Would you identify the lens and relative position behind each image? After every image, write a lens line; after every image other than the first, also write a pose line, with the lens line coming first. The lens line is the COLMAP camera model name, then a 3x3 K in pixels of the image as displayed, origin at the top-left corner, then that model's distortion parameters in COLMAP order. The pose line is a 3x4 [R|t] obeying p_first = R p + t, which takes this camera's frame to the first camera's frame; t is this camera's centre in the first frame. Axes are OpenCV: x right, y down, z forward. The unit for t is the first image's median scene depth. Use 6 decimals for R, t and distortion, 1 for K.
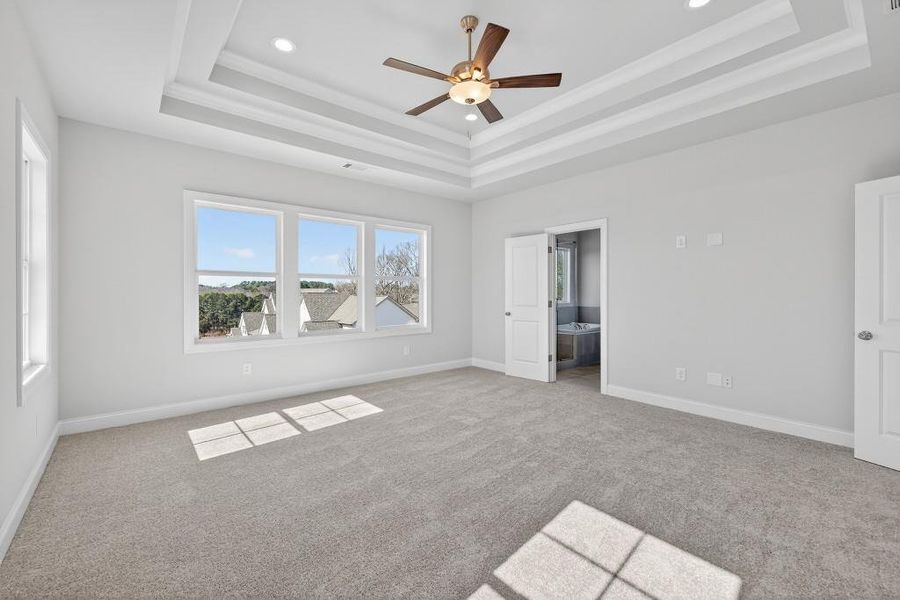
lens RADIAL K [[383.2, 0, 455.7], [0, 383.2, 294.8], [0, 0, 1]] dist [0.018154, -0.001695]
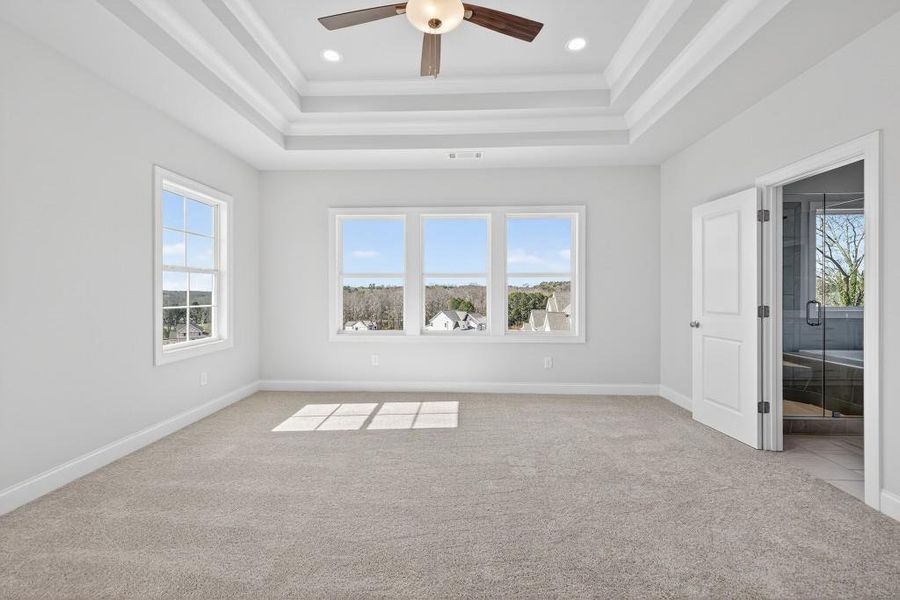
lens RADIAL K [[383.2, 0, 446.8], [0, 383.2, 295.5], [0, 0, 1]] dist [0.018154, -0.001695]
pose [[0.729187, 0.006700, -0.684281, 0.312291], [-0.004238, 0.999977, 0.005276, -0.001144], [0.684301, -0.000947, 0.729199, 0.279073]]
